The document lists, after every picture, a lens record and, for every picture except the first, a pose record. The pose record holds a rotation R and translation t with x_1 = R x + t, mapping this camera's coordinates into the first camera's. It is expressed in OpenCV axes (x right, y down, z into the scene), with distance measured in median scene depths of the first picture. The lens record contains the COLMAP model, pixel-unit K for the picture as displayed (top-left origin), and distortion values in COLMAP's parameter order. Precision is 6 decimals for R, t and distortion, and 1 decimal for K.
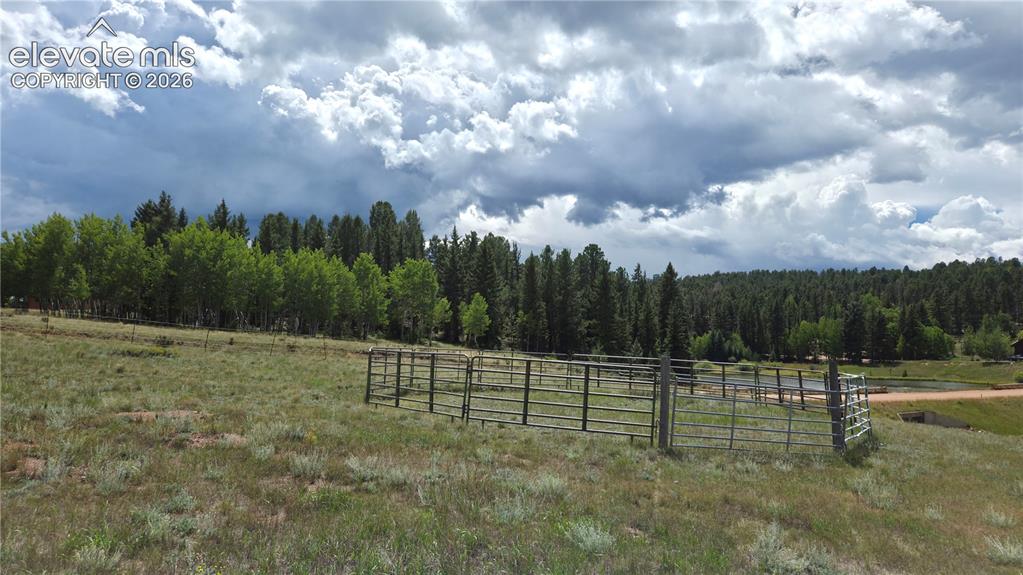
lens RADIAL K [[683.2, 0, 519.3], [0, 683.2, 290.8], [0, 0, 1]] dist [0.048604, -0.003405]
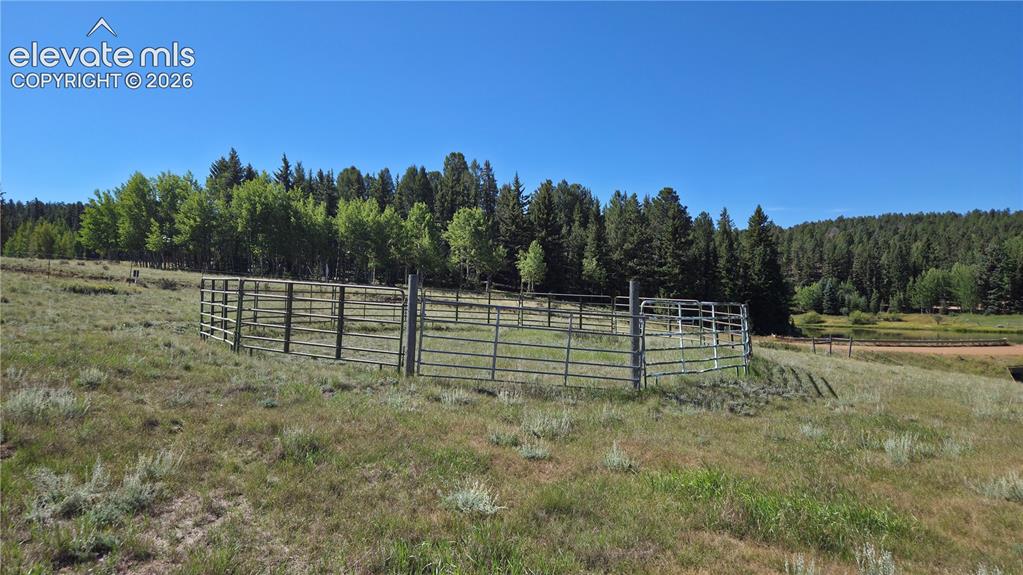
lens RADIAL K [[681.4, 0, 504.9], [0, 681.4, 283.6], [0, 0, 1]] dist [0.088527, -0.075175]
pose [[0.984093, -0.006629, -0.177528, 0.046547], [0.016962, 0.998244, 0.056747, 0.005819], [0.176840, -0.058856, 0.982478, 0.016134]]
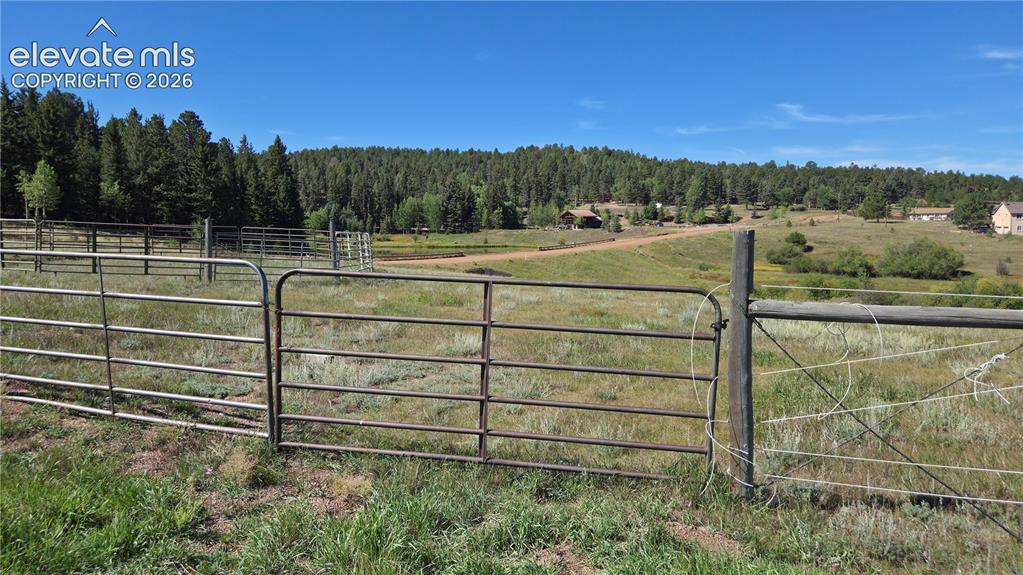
lens RADIAL K [[681.4, 0, 504.9], [0, 681.4, 283.6], [0, 0, 1]] dist [0.088527, -0.075175]
pose [[0.869818, -0.057184, 0.490047, 0.003997], [-0.027166, 0.986203, 0.163299, -0.002205], [-0.492624, -0.155353, 0.856264, -0.051785]]
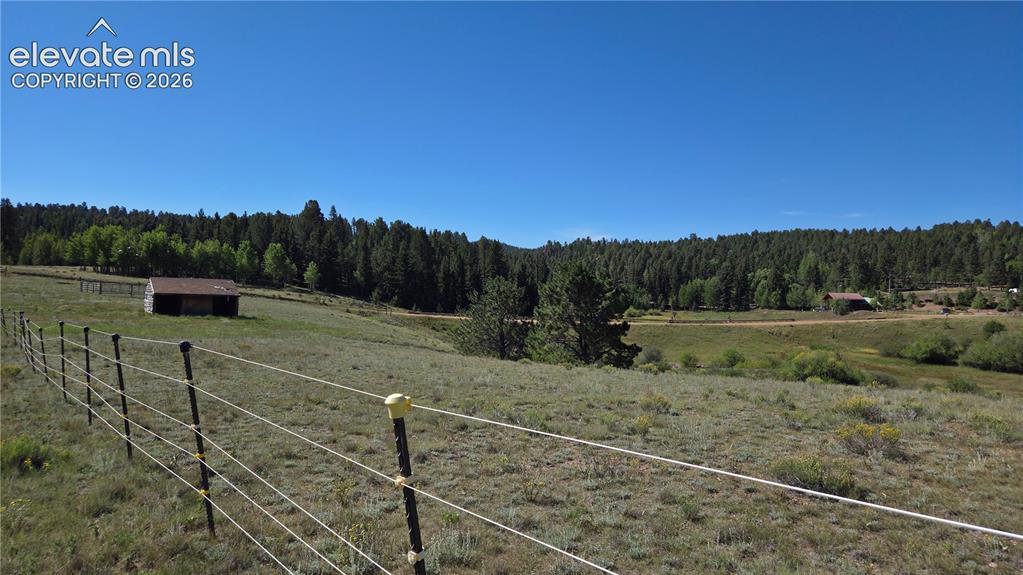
lens RADIAL K [[681.4, 0, 504.9], [0, 681.4, 283.6], [0, 0, 1]] dist [0.088527, -0.075175]
pose [[0.985042, 0.010947, -0.171964, 0.506274], [-0.001230, 0.998401, 0.056508, -0.027398], [0.172308, -0.055451, 0.983481, -0.480333]]
